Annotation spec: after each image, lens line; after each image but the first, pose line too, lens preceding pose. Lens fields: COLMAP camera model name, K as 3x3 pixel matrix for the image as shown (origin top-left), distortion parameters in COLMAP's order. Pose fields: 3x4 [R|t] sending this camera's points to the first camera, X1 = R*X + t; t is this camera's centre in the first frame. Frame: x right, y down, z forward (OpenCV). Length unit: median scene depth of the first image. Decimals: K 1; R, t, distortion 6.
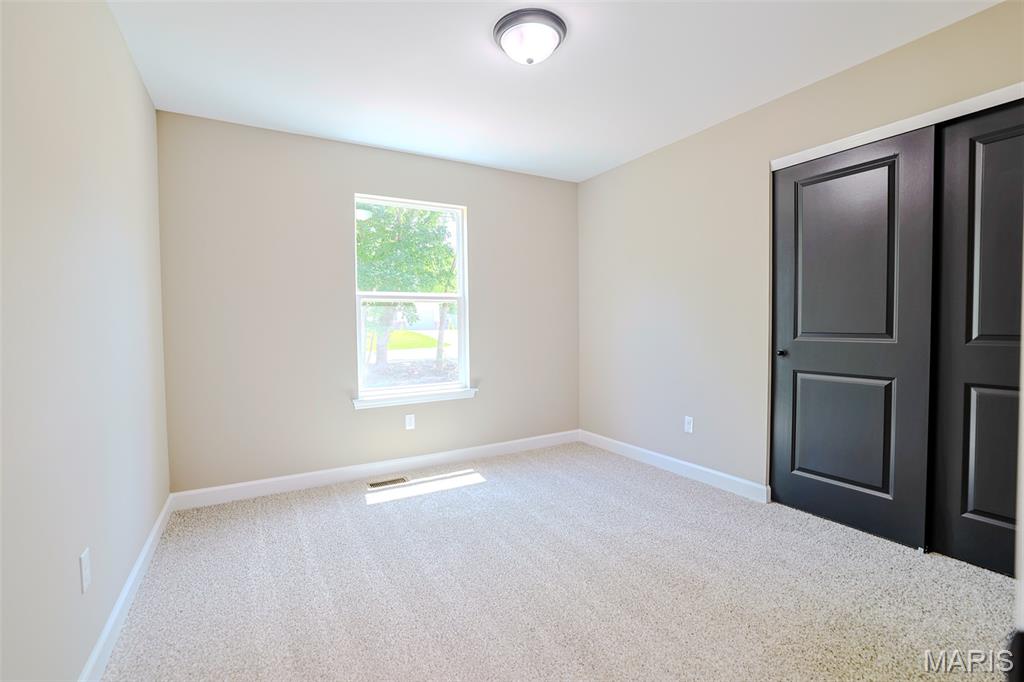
lens RADIAL K [[458.8, 0, 512.0], [0, 458.8, 341.0], [0, 0, 1]] dist [-0.000877, -0.000056]
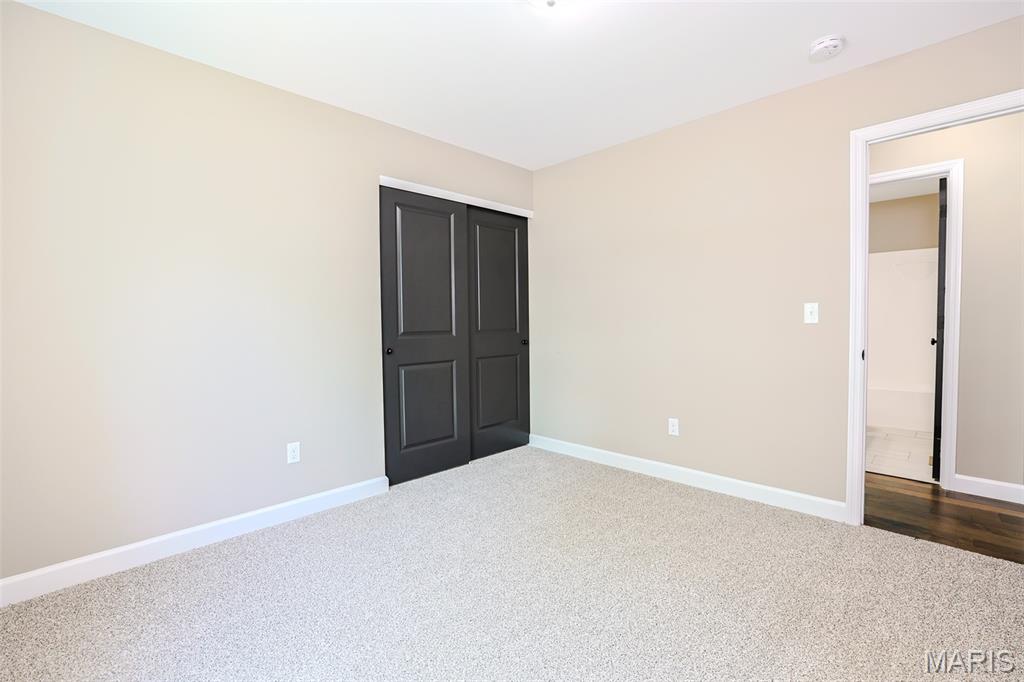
lens RADIAL K [[458.8, 0, 512.0], [0, 458.8, 341.0], [0, 0, 1]] dist [-0.000877, -0.000056]
pose [[-0.252864, -0.031347, 0.966994, -0.587305], [0.048600, 0.997802, 0.045054, -0.036097], [-0.966280, 0.058389, -0.250784, 1.014666]]
